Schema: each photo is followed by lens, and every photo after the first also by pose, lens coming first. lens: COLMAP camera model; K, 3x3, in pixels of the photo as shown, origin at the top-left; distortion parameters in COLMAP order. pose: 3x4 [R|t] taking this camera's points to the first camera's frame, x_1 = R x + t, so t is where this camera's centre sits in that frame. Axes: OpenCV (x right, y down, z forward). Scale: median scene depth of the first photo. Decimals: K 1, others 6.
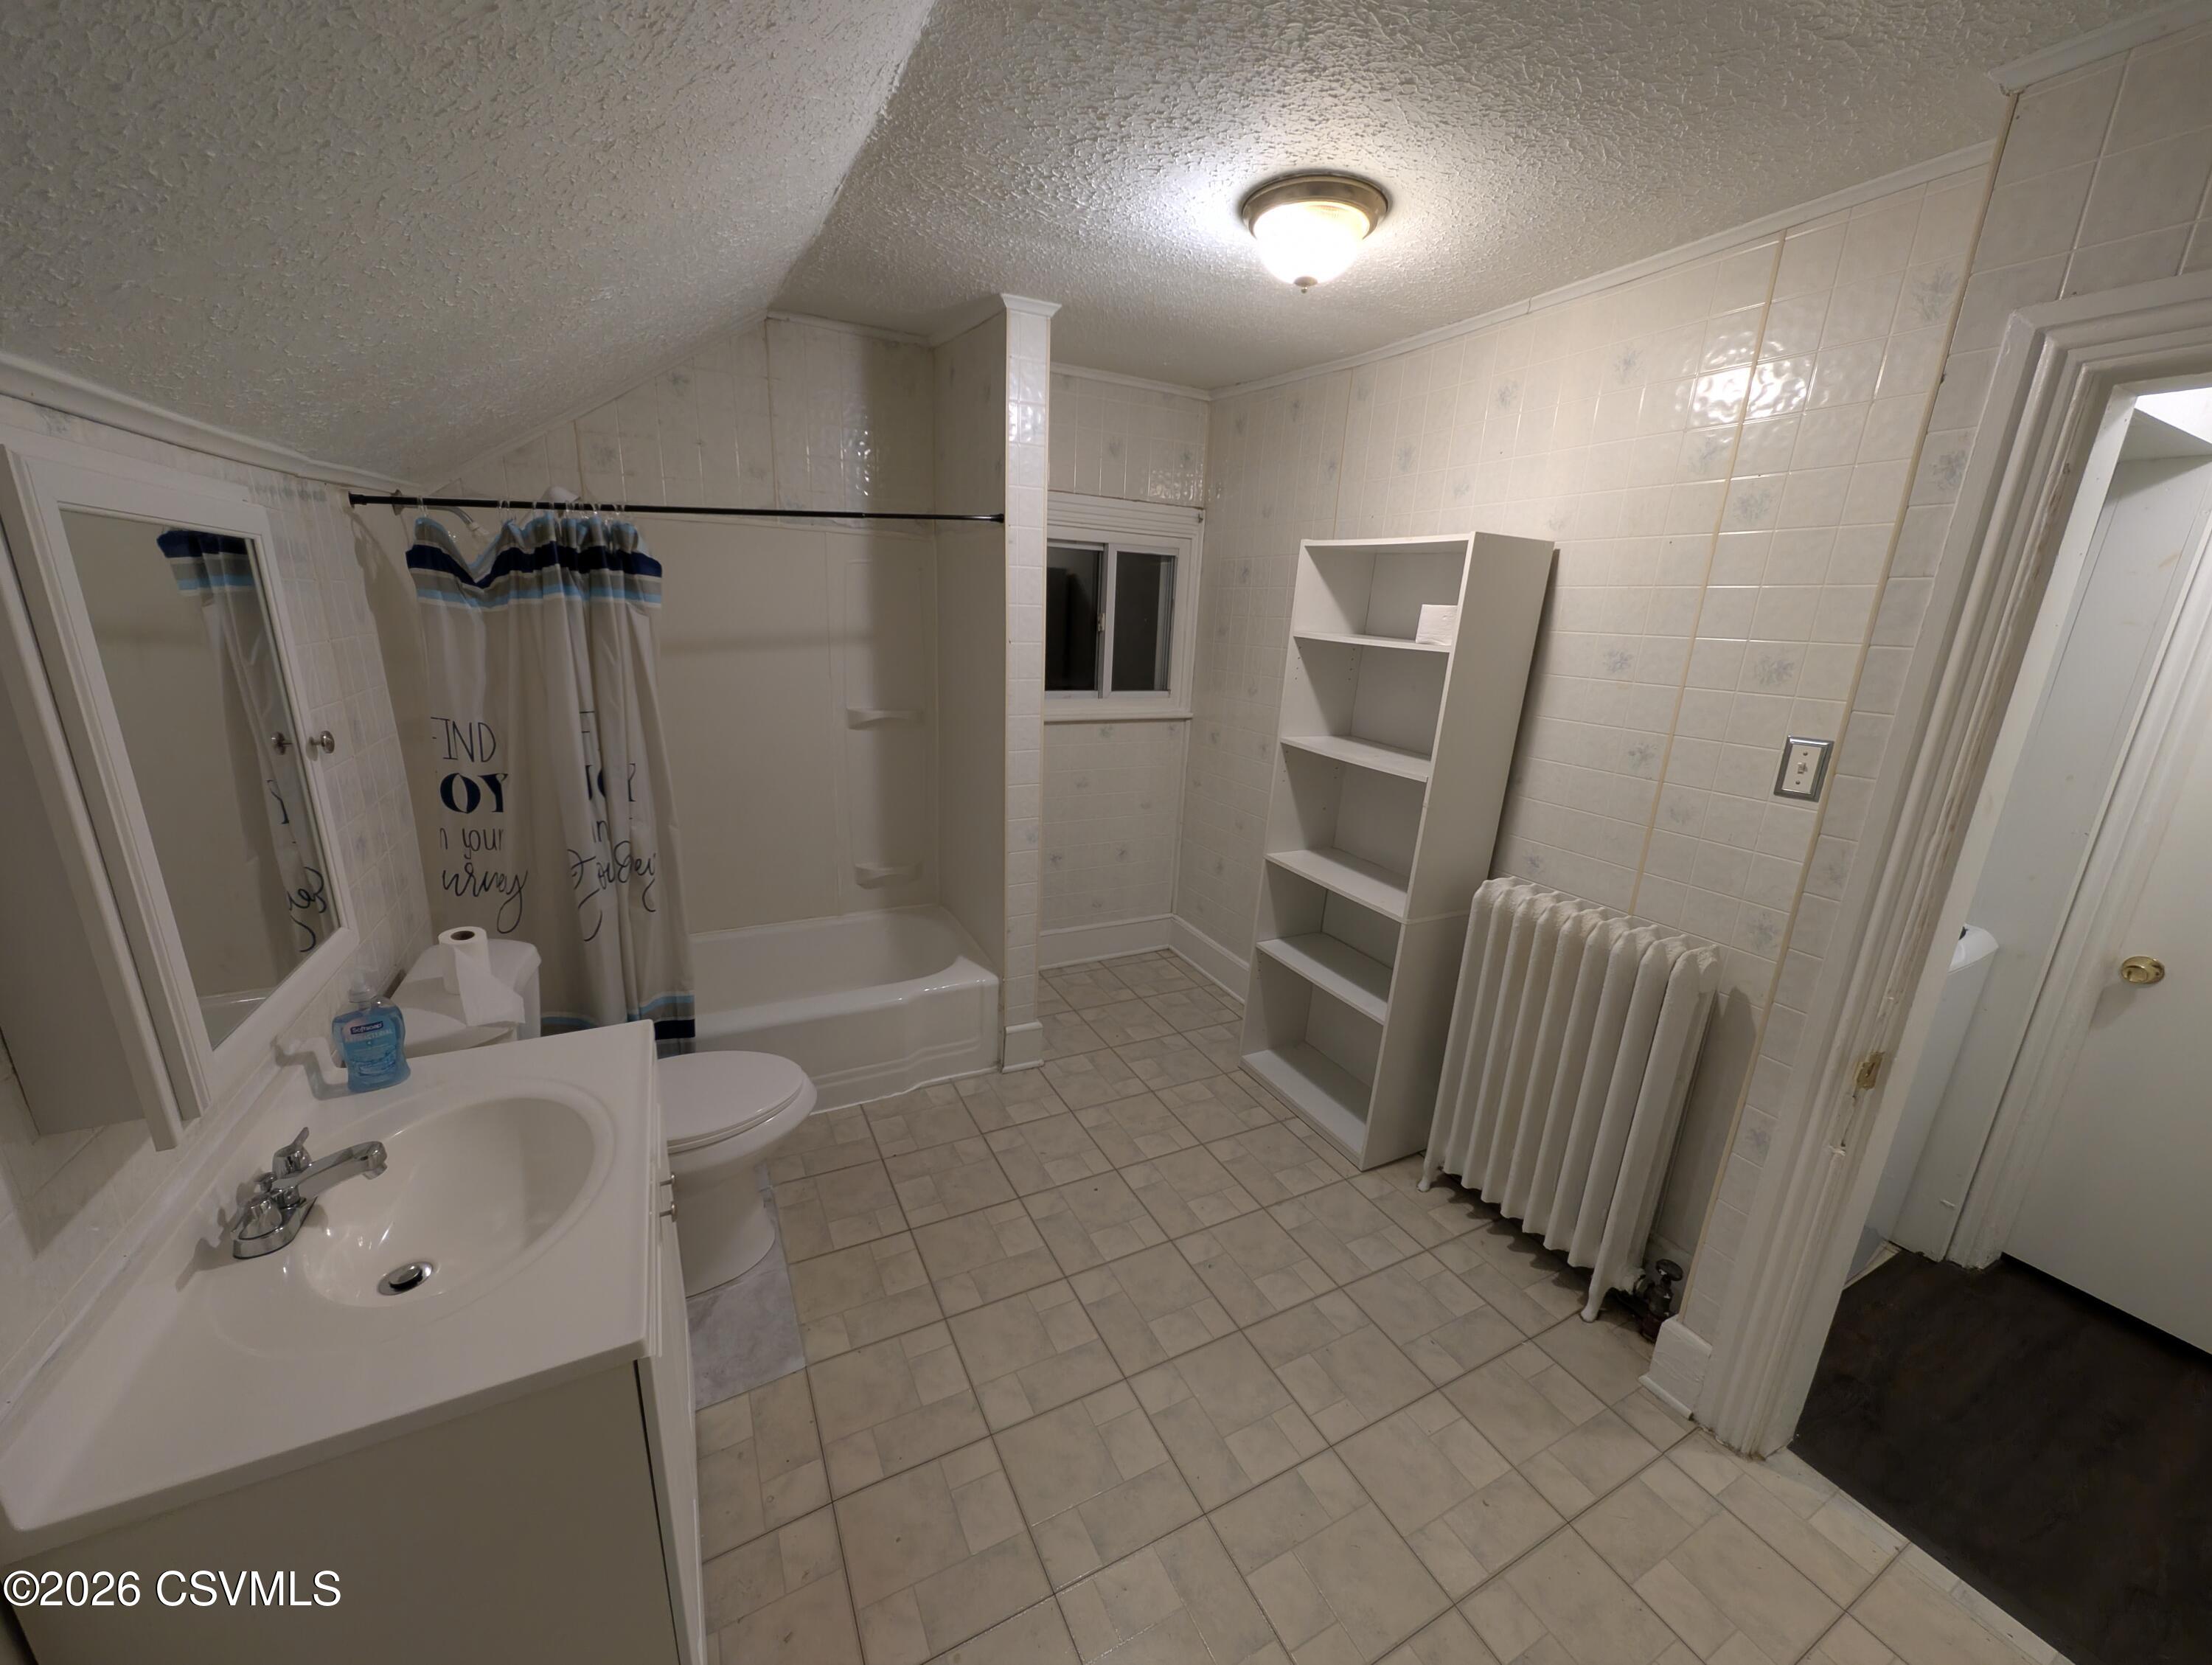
lens RADIAL K [[833.5, 0, 1102.4], [0, 833.5, 841.1], [0, 0, 1]] dist [-0.000590, 0.000352]
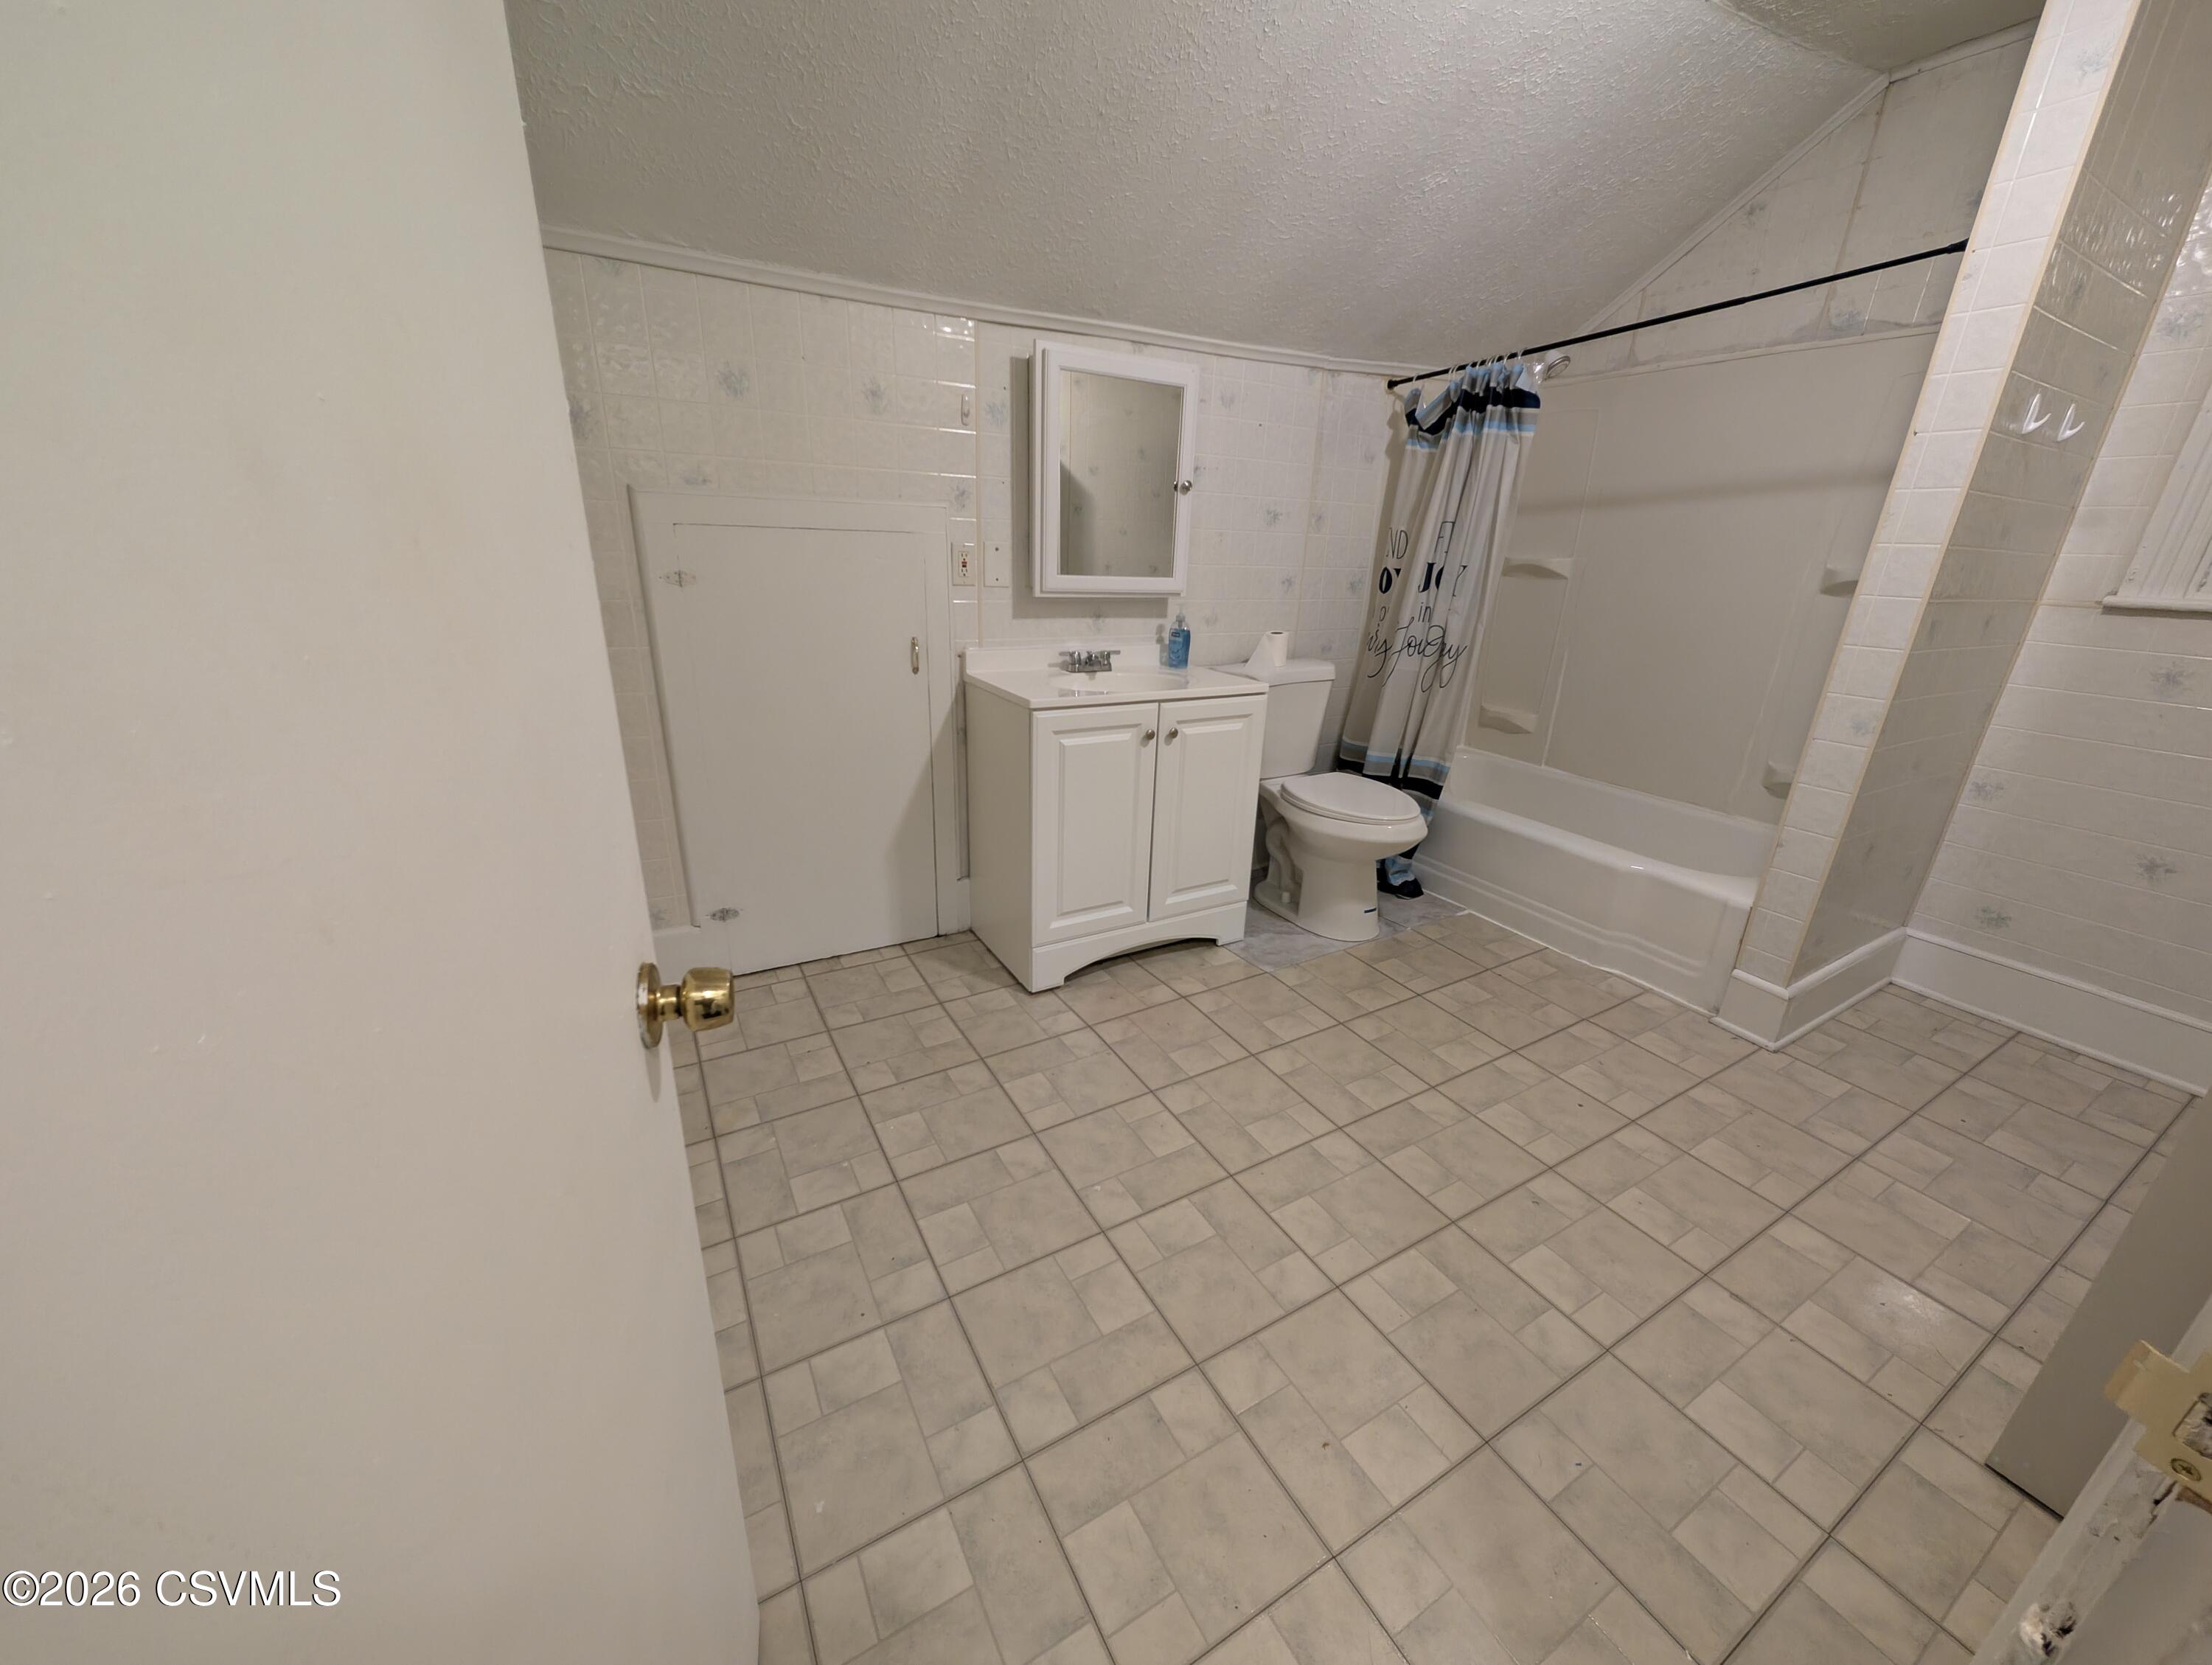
lens RADIAL K [[833.5, 0, 1102.4], [0, 833.5, 841.1], [0, 0, 1]] dist [-0.000590, 0.000352]
pose [[0.039130, 0.305083, -0.951521, 0.799052], [-0.297082, 0.912743, 0.280433, 0.103520], [0.954050, 0.271707, 0.126350, 0.436834]]
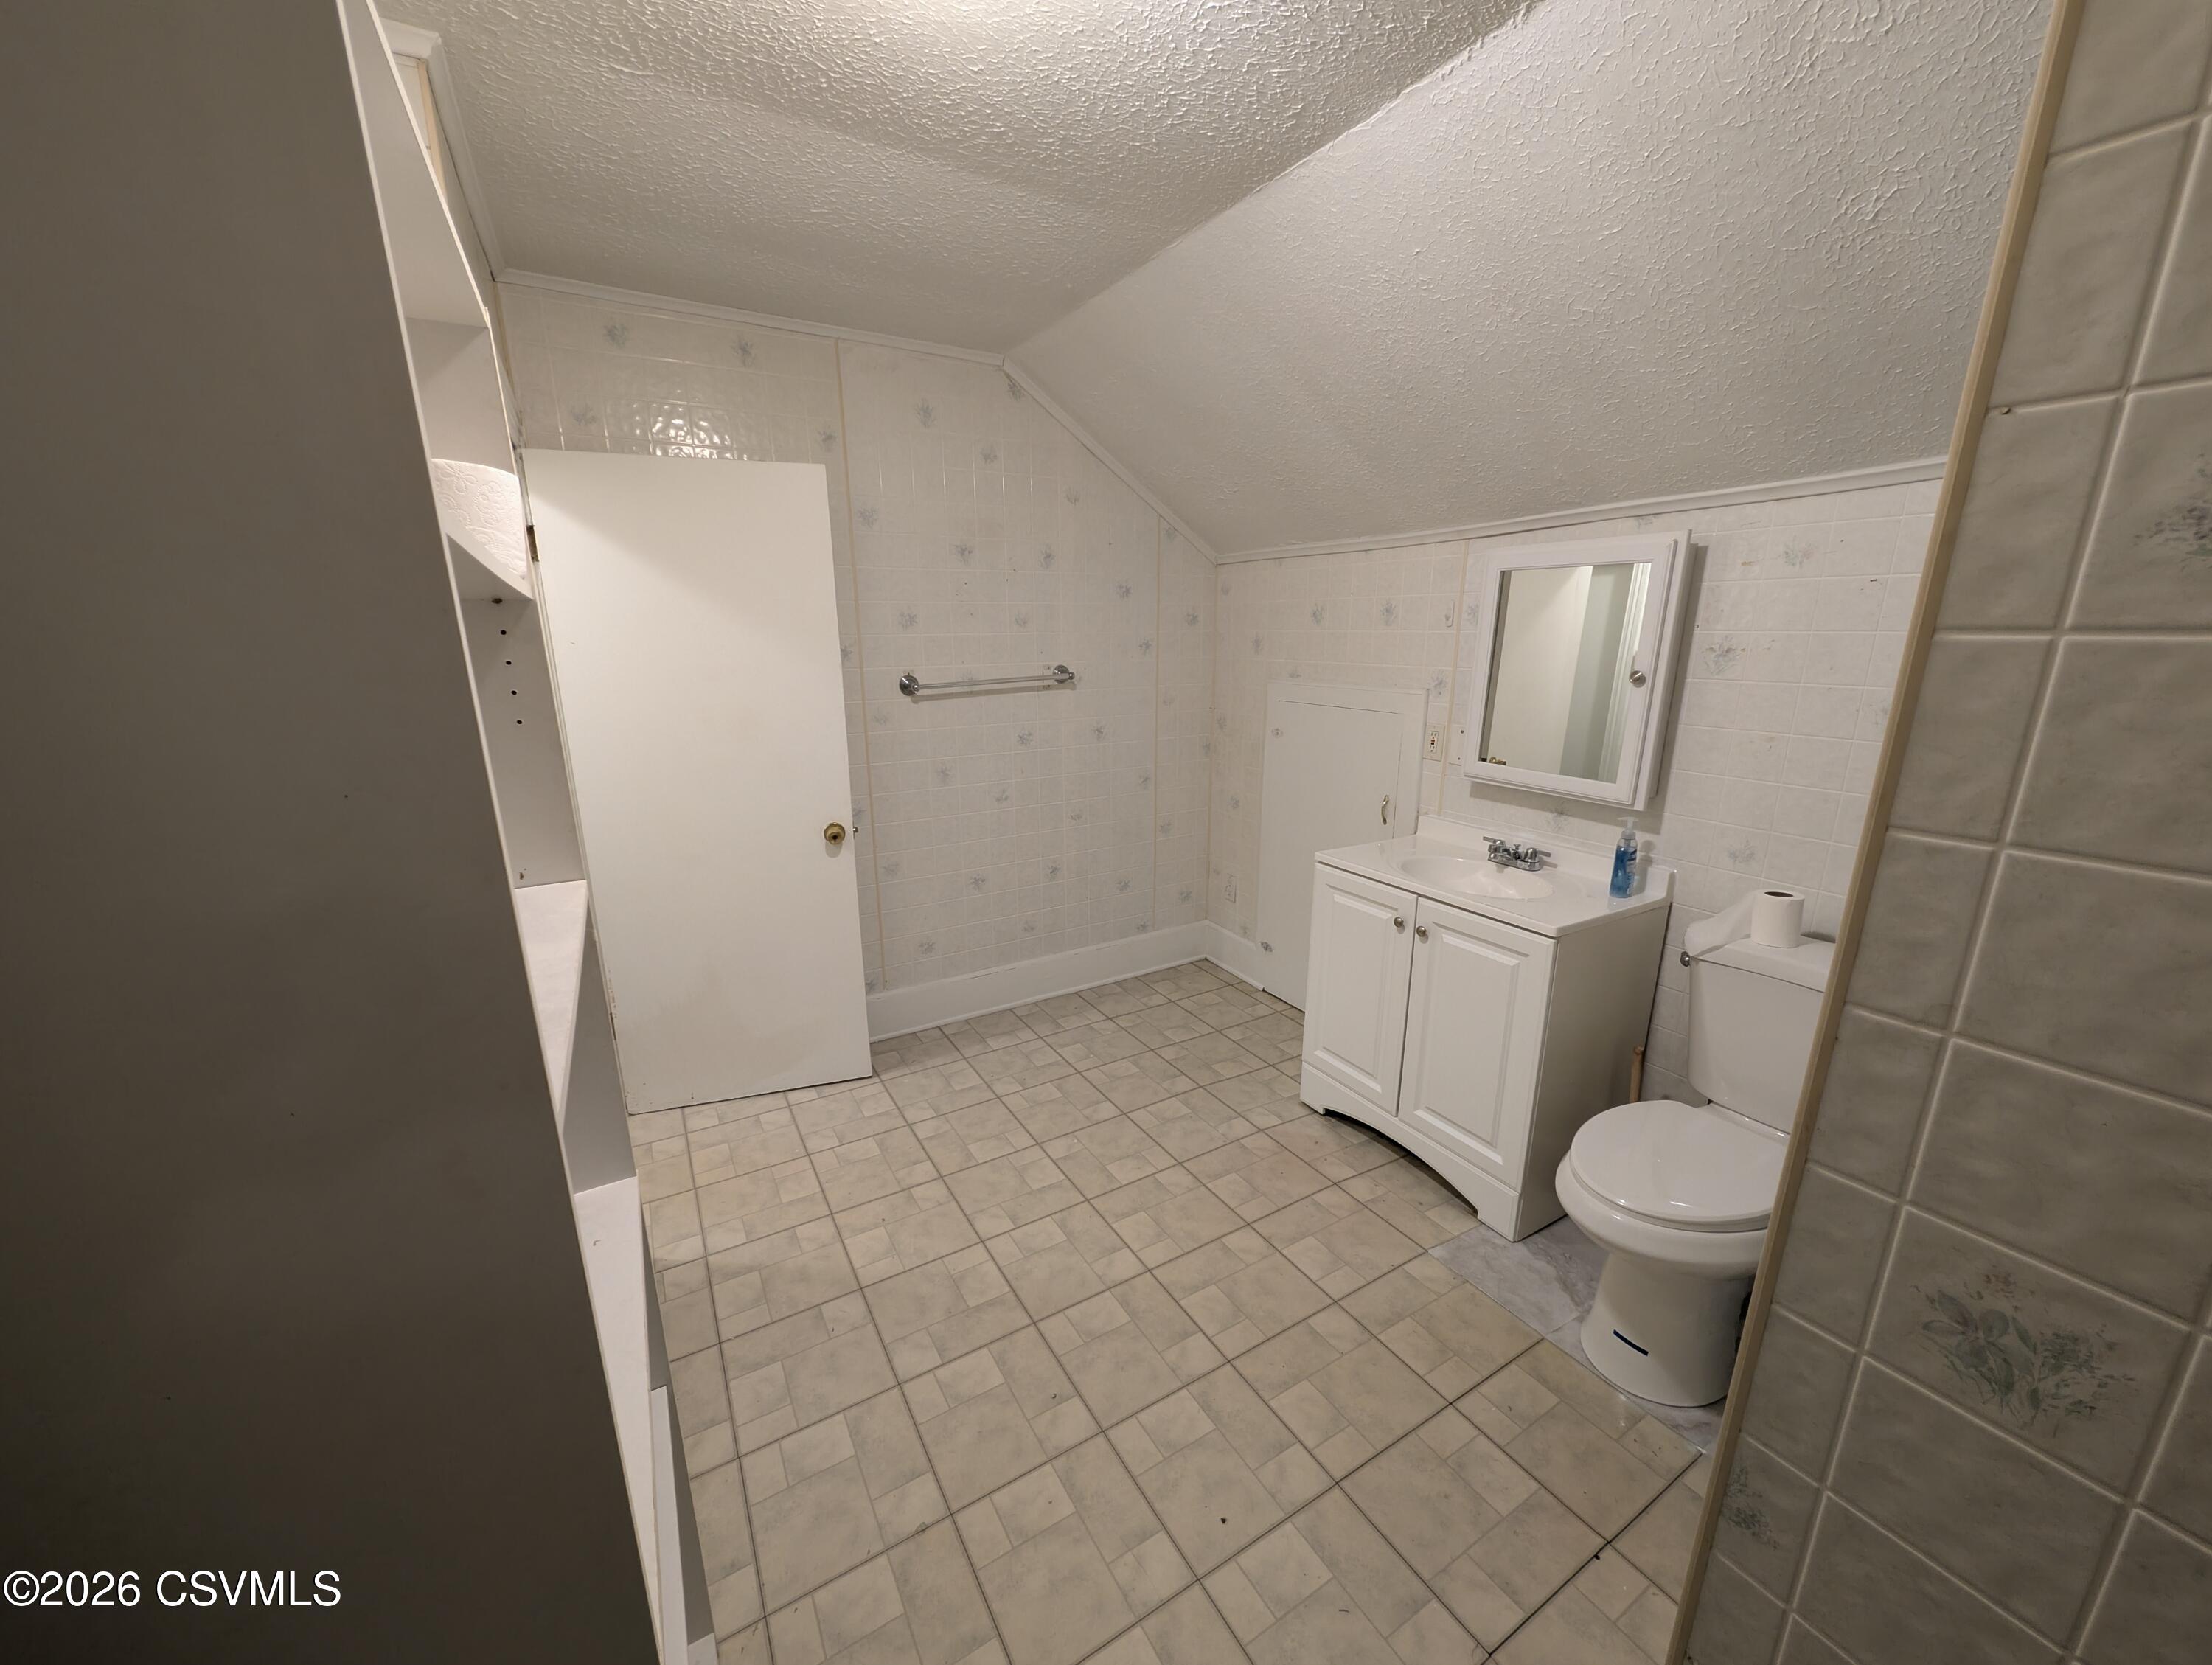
lens RADIAL K [[833.5, 0, 1102.4], [0, 833.5, 841.1], [0, 0, 1]] dist [-0.000590, 0.000352]
pose [[-0.998264, -0.023710, -0.053924, 0.146245], [-0.047272, 0.868637, 0.493189, -0.356032], [0.035147, 0.494882, -0.868249, 1.500492]]
